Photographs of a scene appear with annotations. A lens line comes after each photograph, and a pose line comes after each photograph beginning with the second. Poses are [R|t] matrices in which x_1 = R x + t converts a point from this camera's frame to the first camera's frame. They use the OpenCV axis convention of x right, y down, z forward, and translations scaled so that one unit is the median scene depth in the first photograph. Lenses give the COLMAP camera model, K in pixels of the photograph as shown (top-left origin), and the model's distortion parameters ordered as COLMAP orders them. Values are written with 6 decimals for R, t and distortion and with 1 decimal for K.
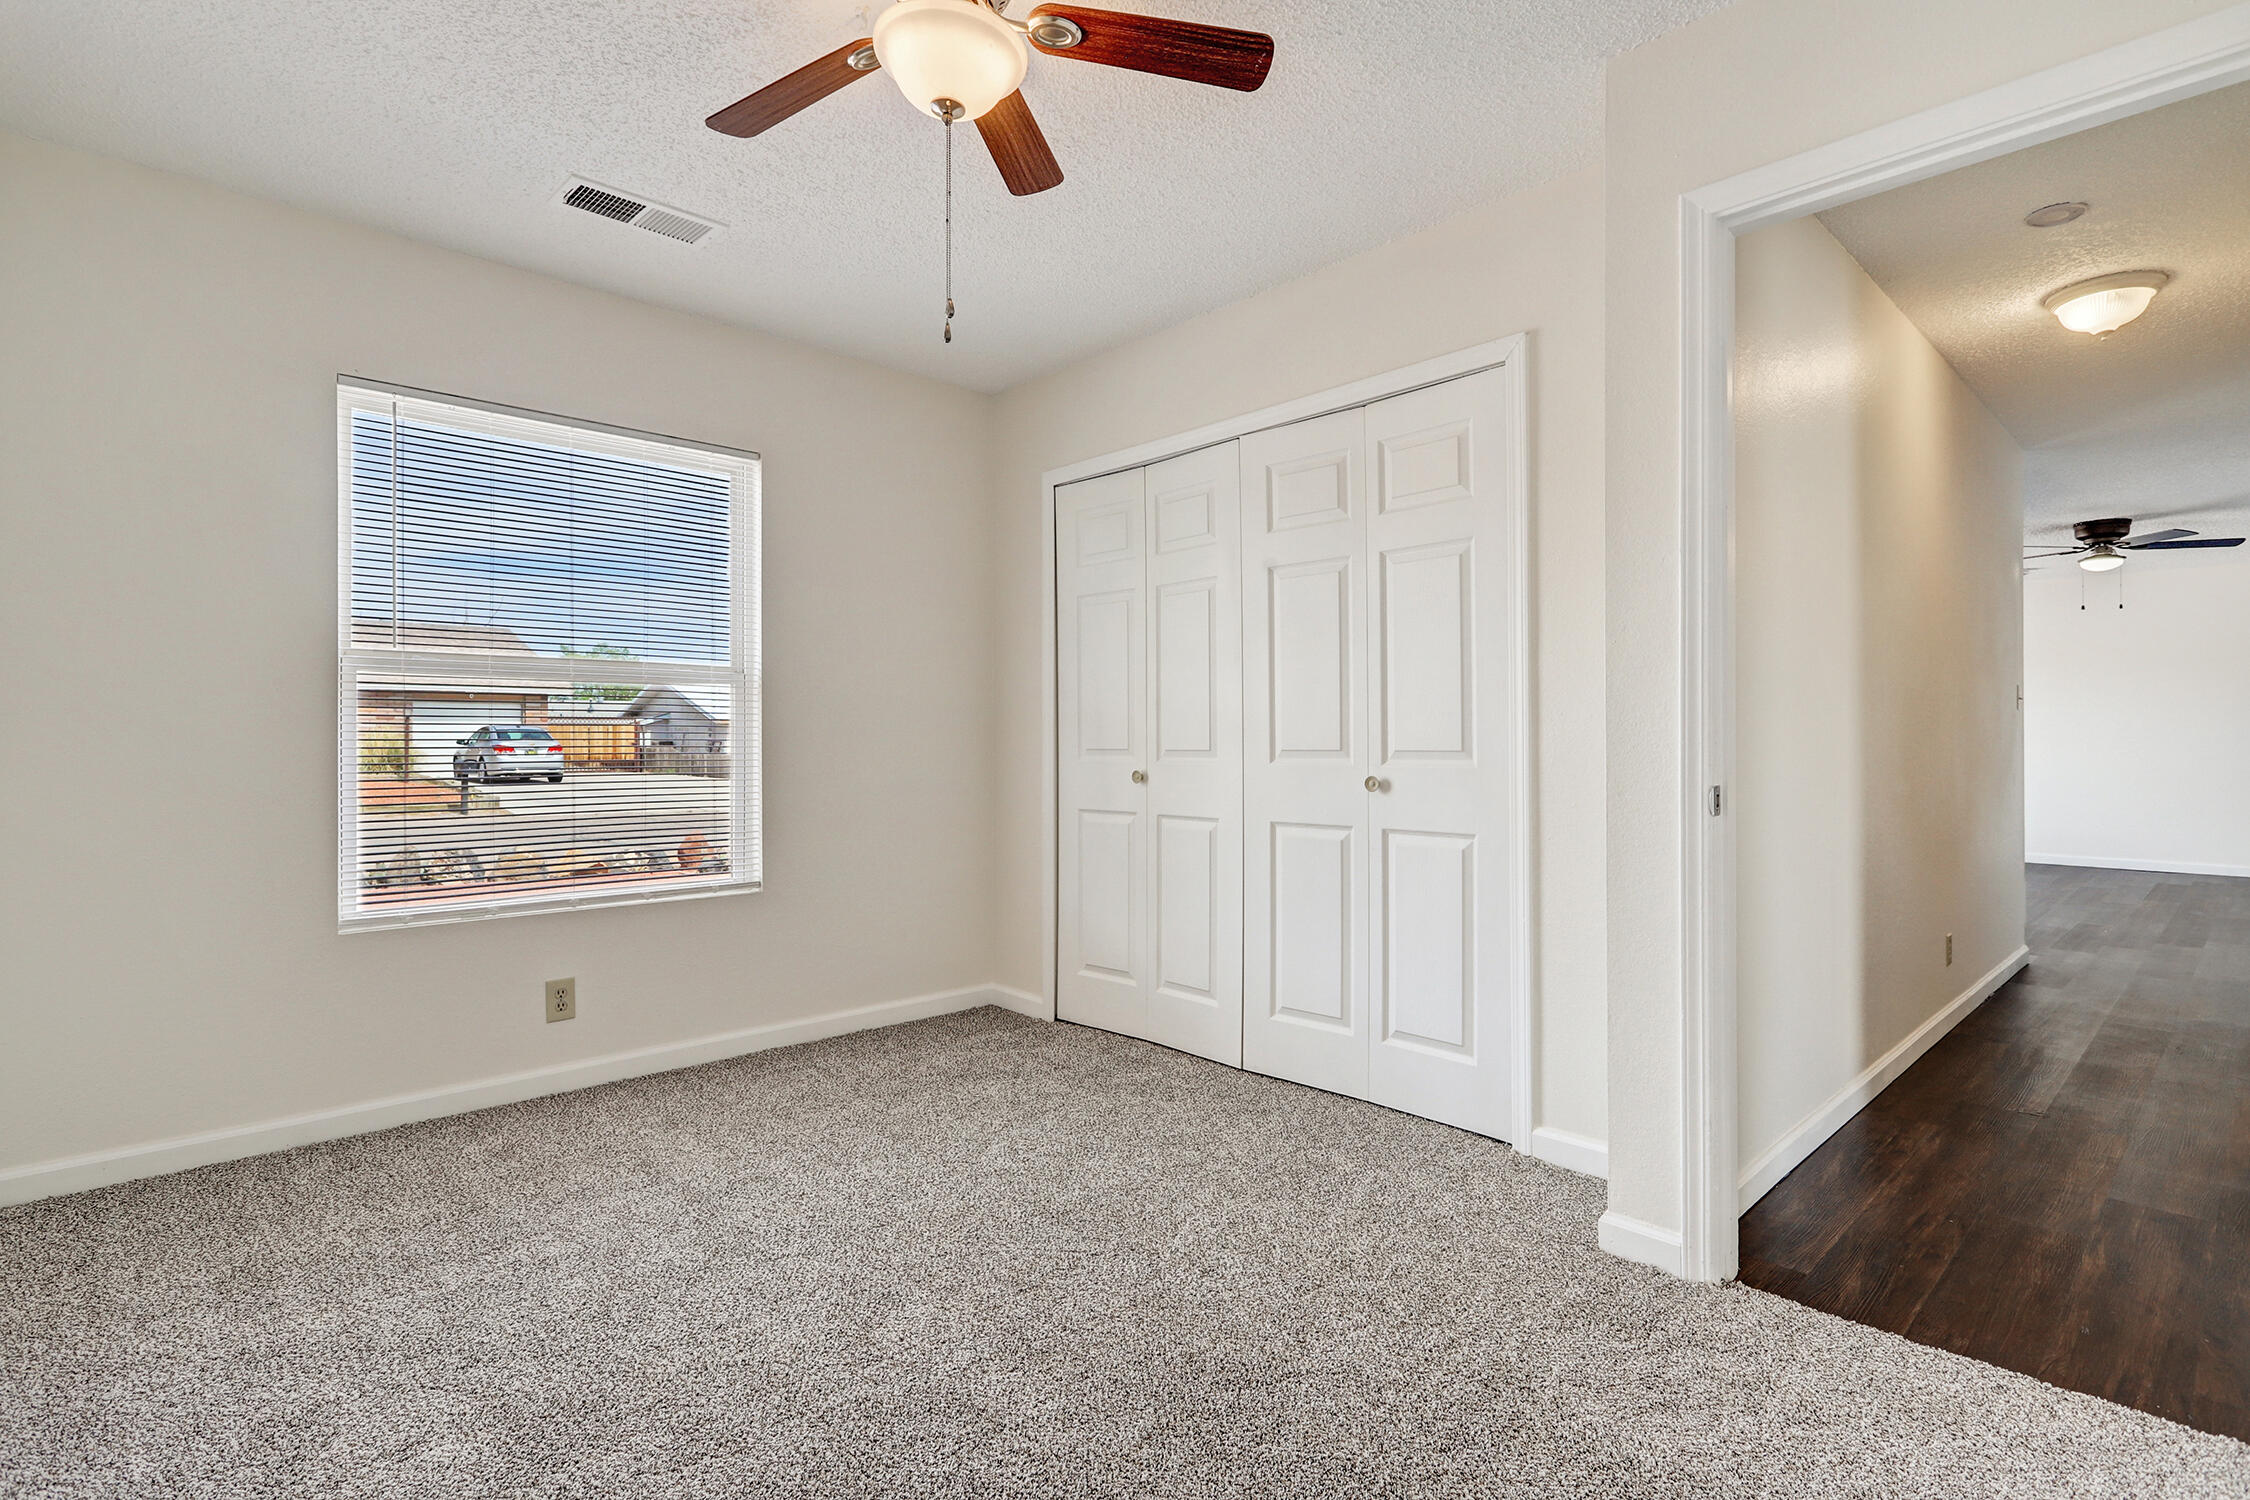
lens RADIAL K [[1066.2, 0, 1117.4], [0, 1066.2, 747.6], [0, 0, 1]] dist [-0.003603, 0.005302]
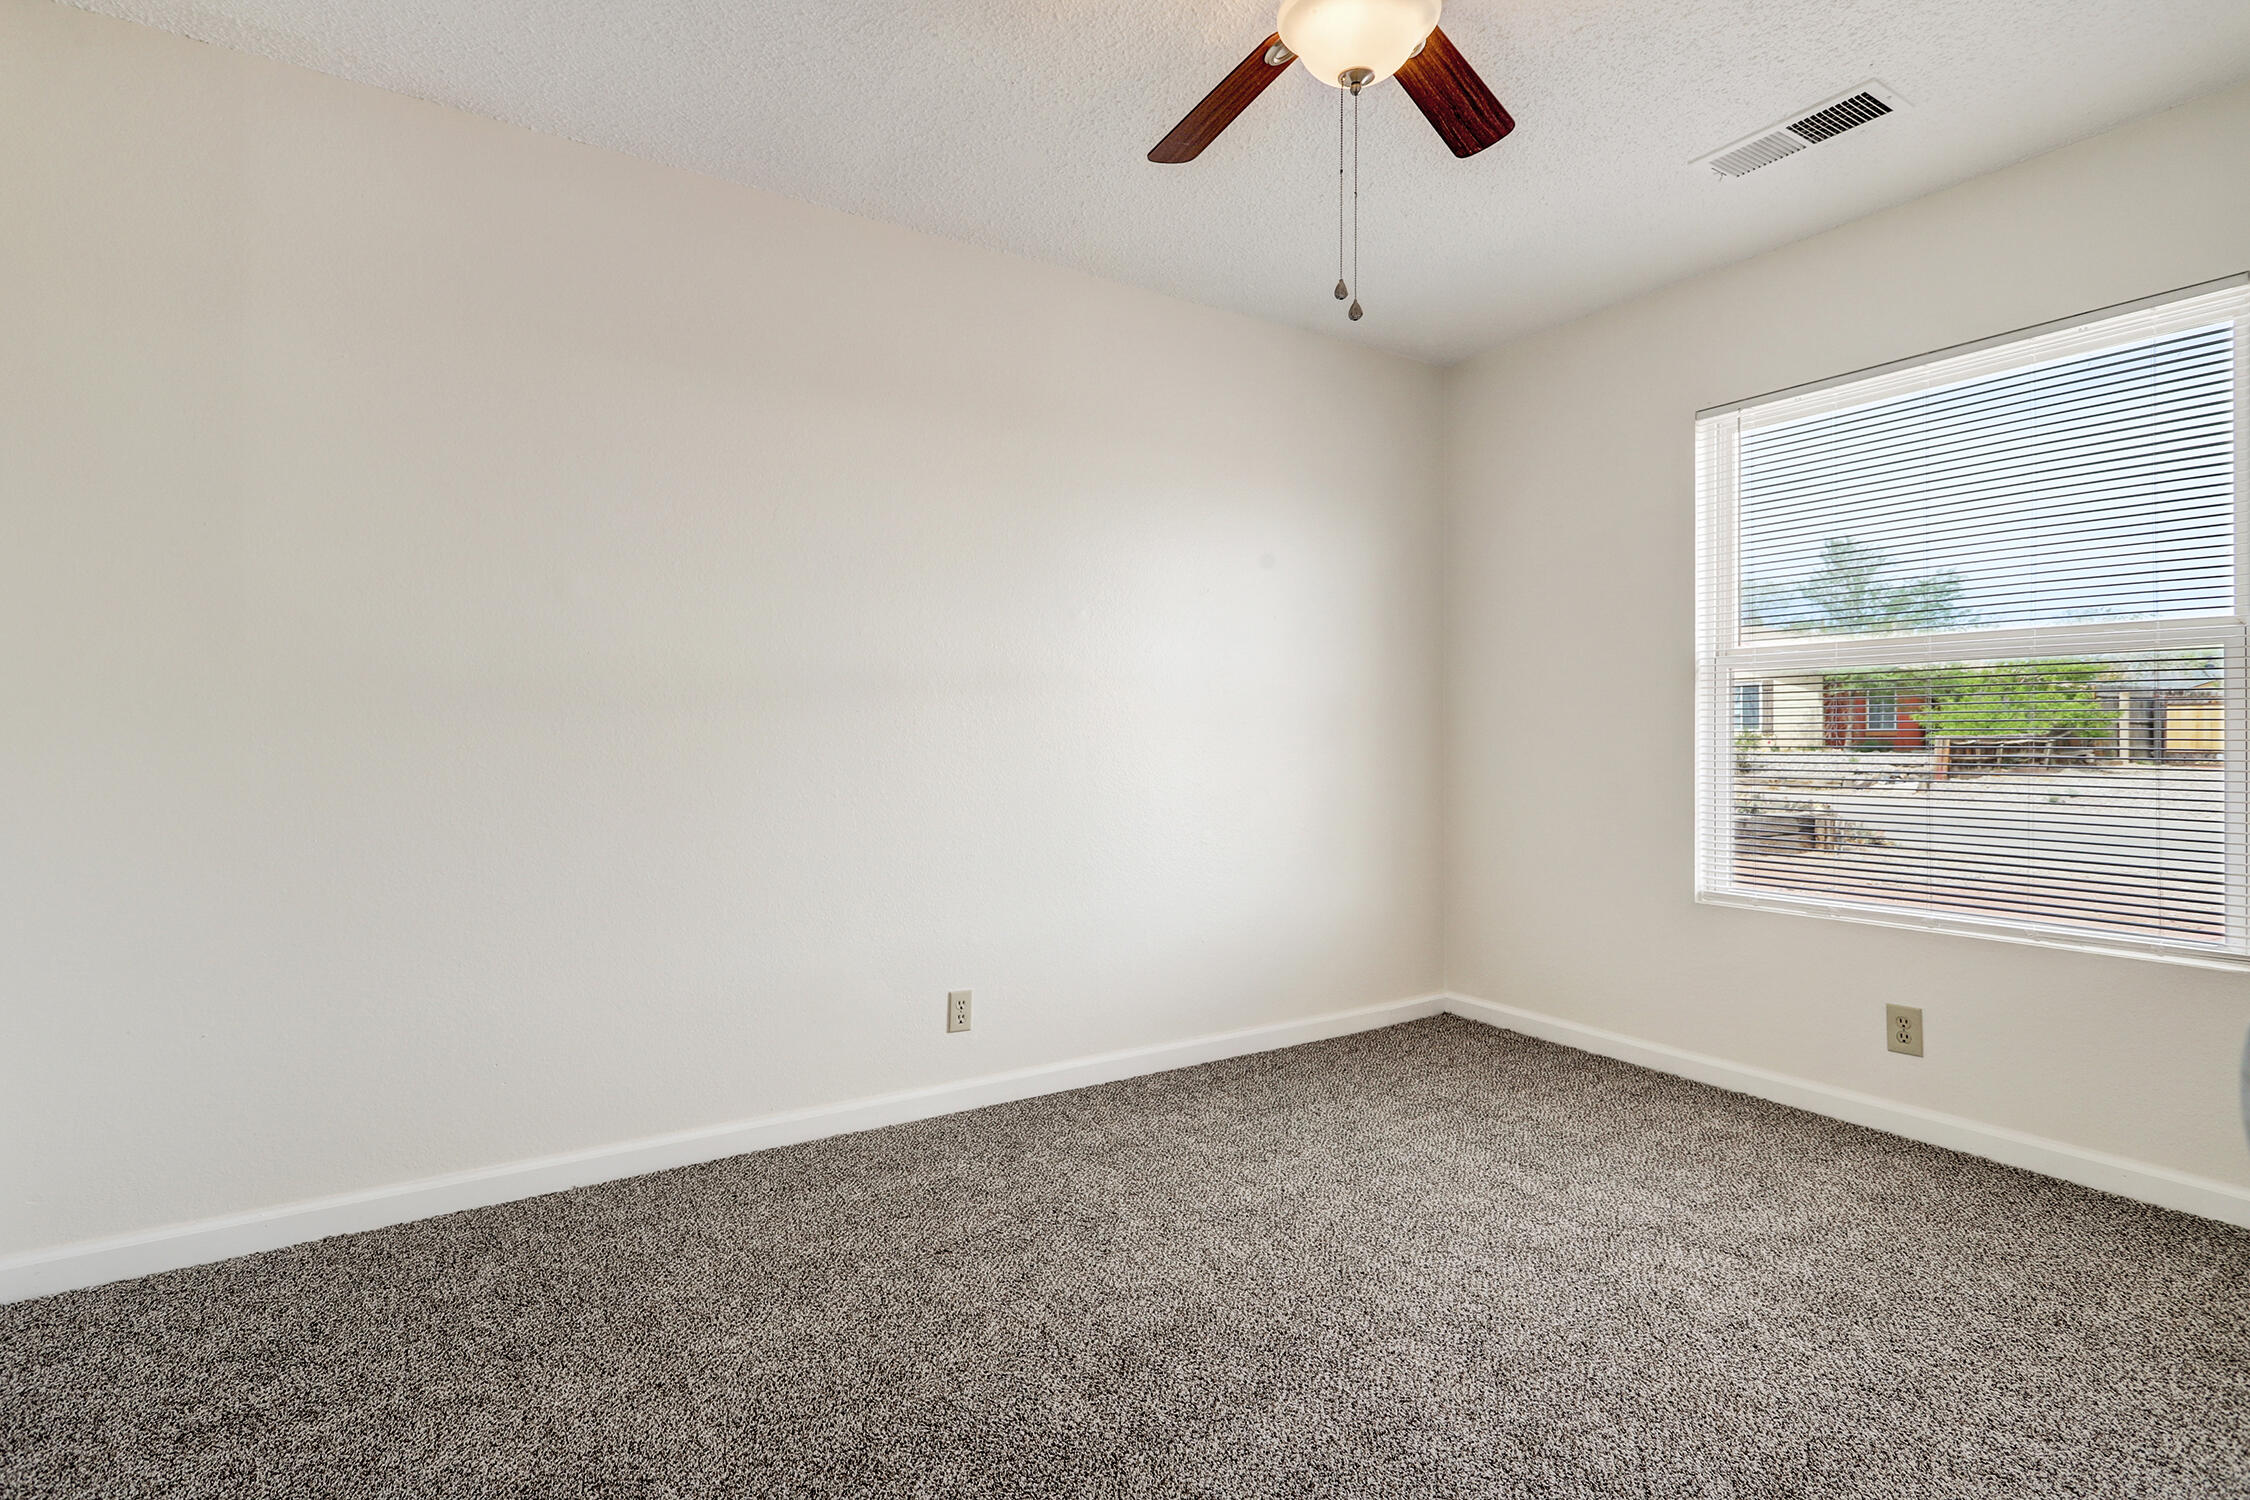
lens RADIAL K [[1066.2, 0, 1117.4], [0, 1066.2, 747.6], [0, 0, 1]] dist [-0.003603, 0.005302]
pose [[-0.153398, 0.008684, -0.988126, 0.452721], [-0.011211, 0.999882, 0.010528, 0.005192], [0.988101, 0.012693, -0.153283, 0.522709]]
